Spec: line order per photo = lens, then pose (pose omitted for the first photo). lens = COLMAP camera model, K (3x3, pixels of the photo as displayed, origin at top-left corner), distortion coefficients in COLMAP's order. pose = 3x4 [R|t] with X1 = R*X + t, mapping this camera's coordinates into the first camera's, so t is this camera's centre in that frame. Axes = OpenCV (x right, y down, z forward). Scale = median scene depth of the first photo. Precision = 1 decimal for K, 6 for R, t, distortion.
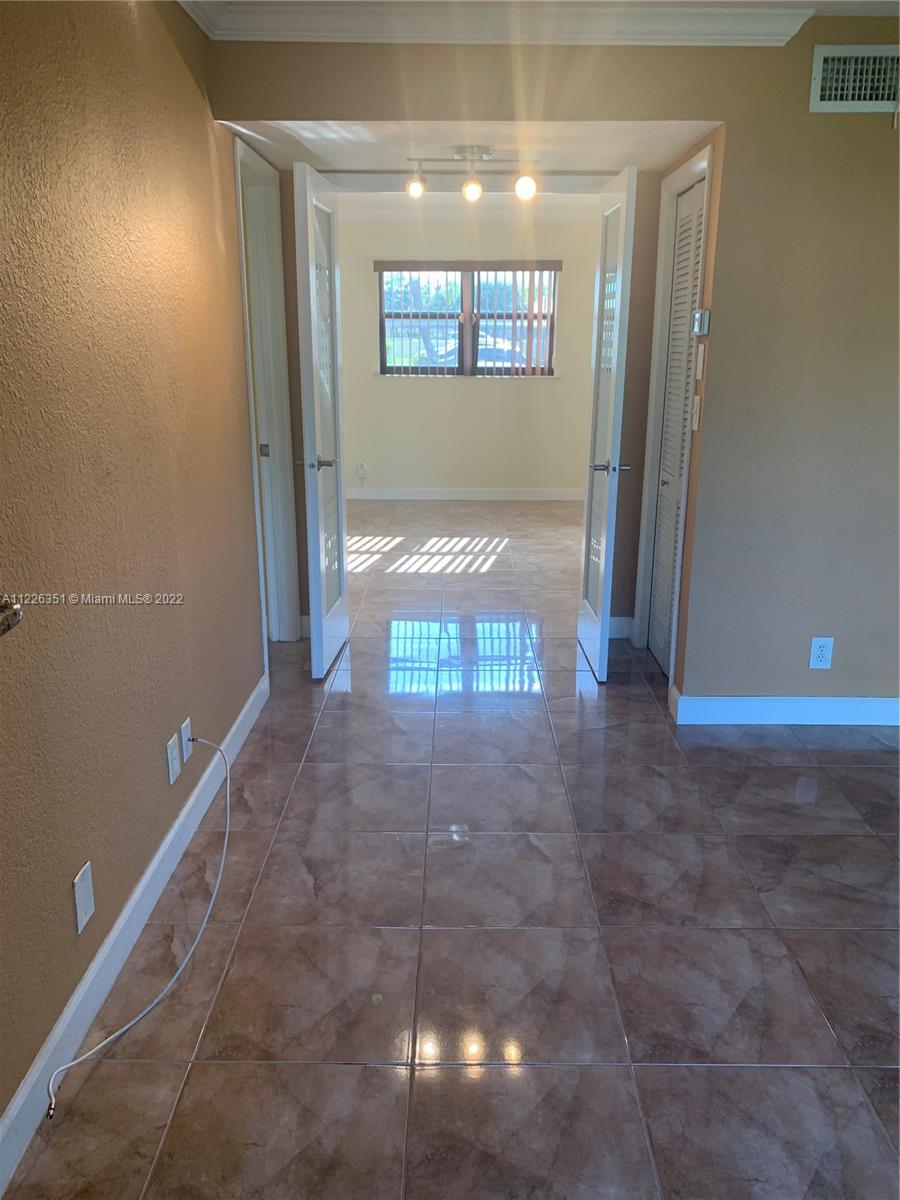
lens RADIAL K [[914.3, 0, 444.4], [0, 914.3, 592.9], [0, 0, 1]] dist [0.007880, -0.009604]
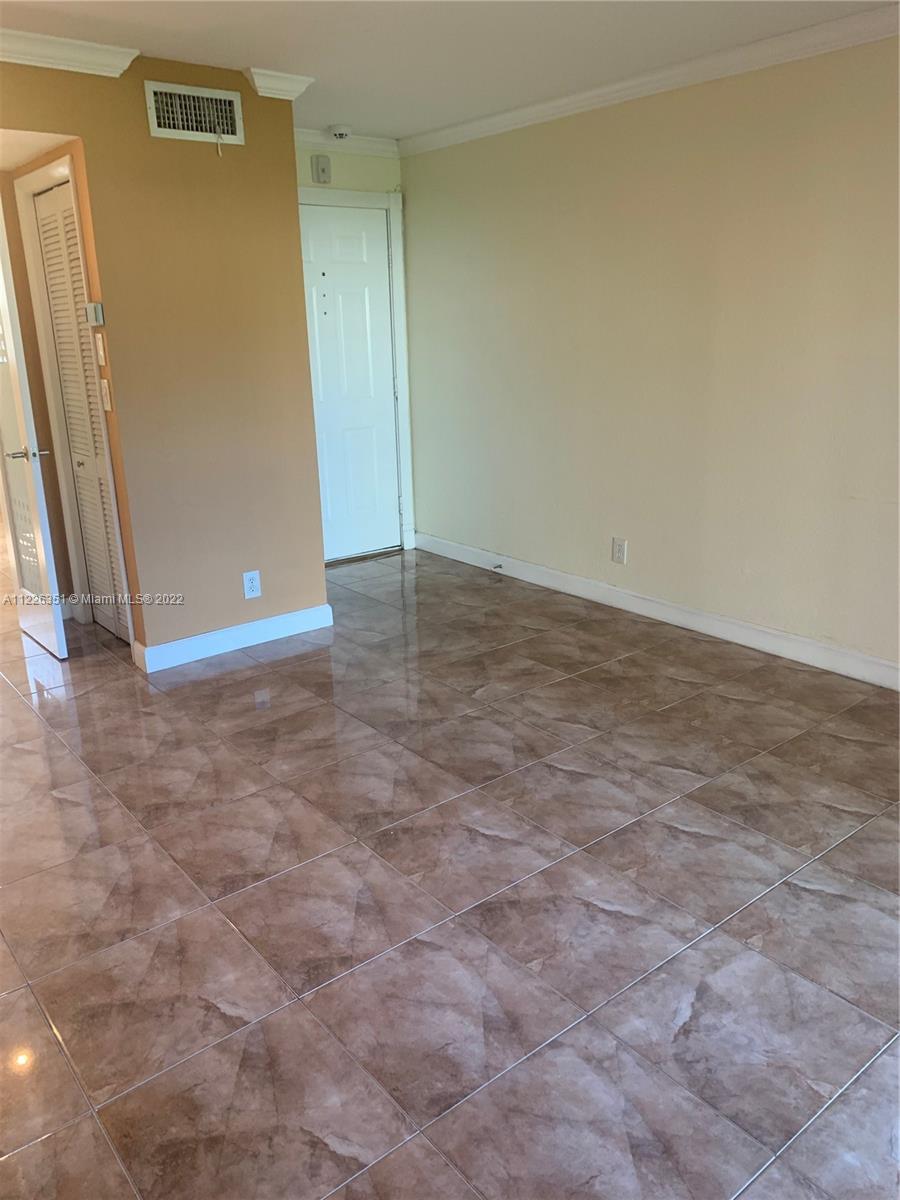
lens RADIAL K [[909.4, 0, 449.5], [0, 909.4, 587.9], [0, 0, 1]] dist [0.049609, -0.065532]
pose [[0.772165, -0.199956, 0.603141, -0.146439], [0.198209, 0.977632, 0.070353, 0.045672], [-0.603718, 0.065224, 0.794526, -0.152992]]
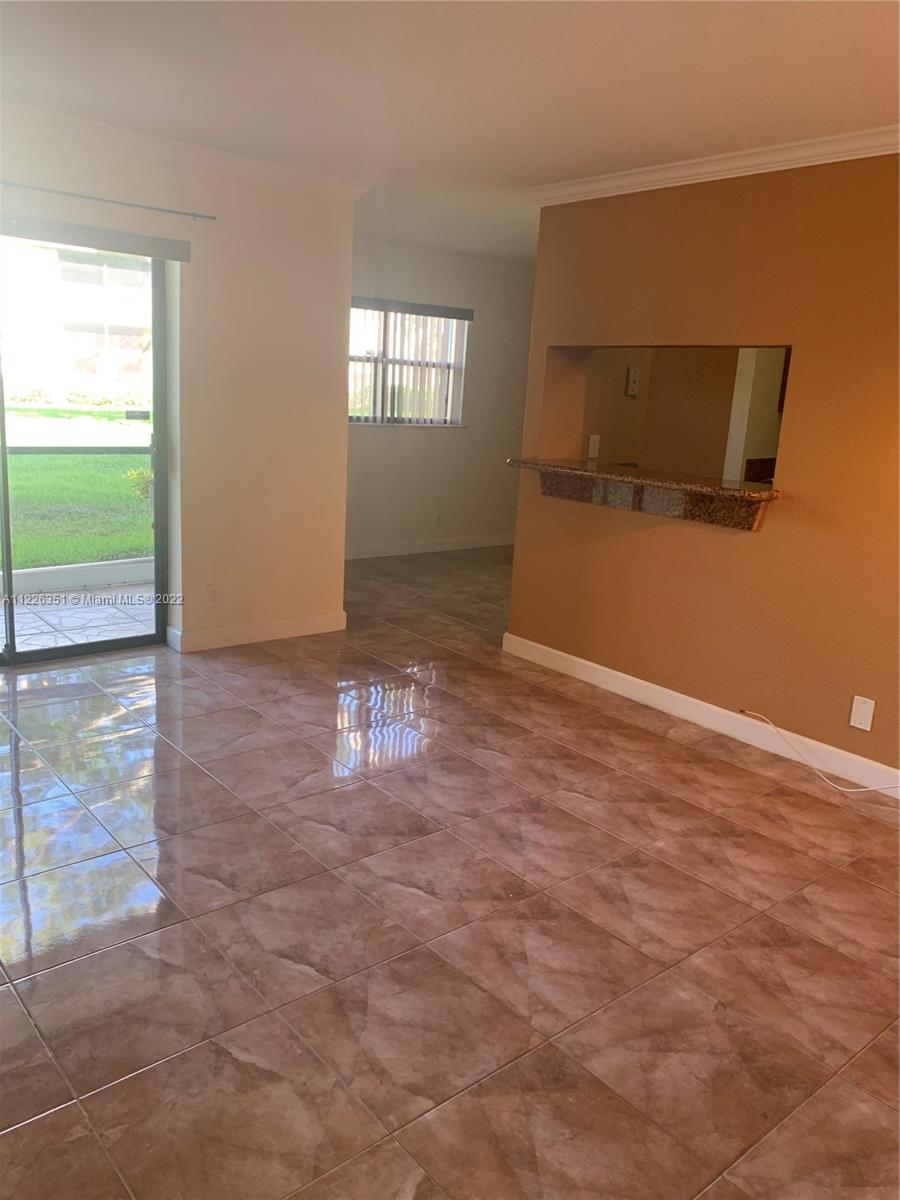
lens RADIAL K [[914.3, 0, 444.4], [0, 914.3, 592.9], [0, 0, 1]] dist [0.007880, -0.009604]
pose [[-0.755048, 0.103630, -0.647429, 0.977502], [-0.235297, 0.878832, 0.415078, -0.307482], [0.611996, 0.465741, -0.639176, 1.088155]]
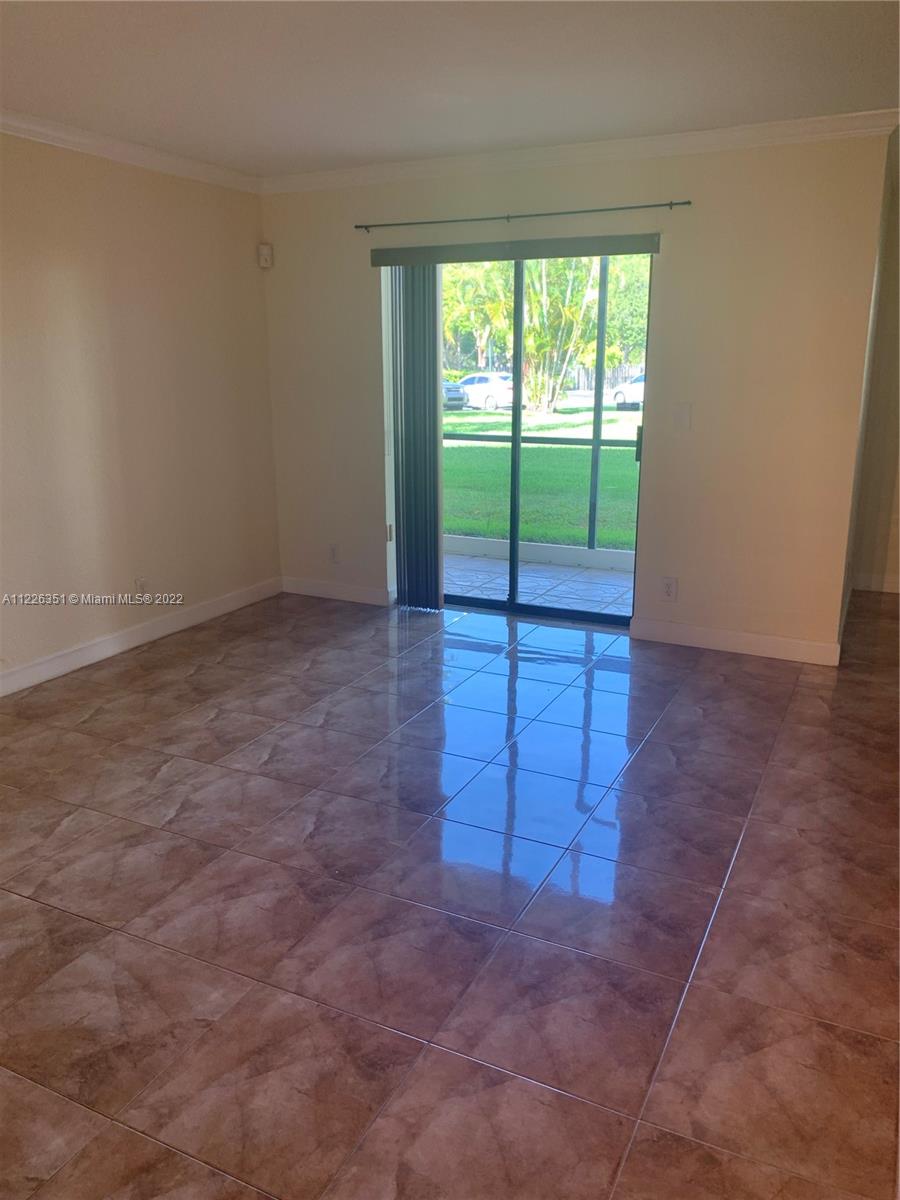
lens RADIAL K [[914.3, 0, 444.4], [0, 914.3, 592.9], [0, 0, 1]] dist [0.007880, -0.009604]
pose [[-0.902365, -0.104546, 0.418100, -0.128357], [0.117579, 0.873609, 0.472211, -0.328966], [-0.414623, 0.475266, -0.776022, 1.213626]]
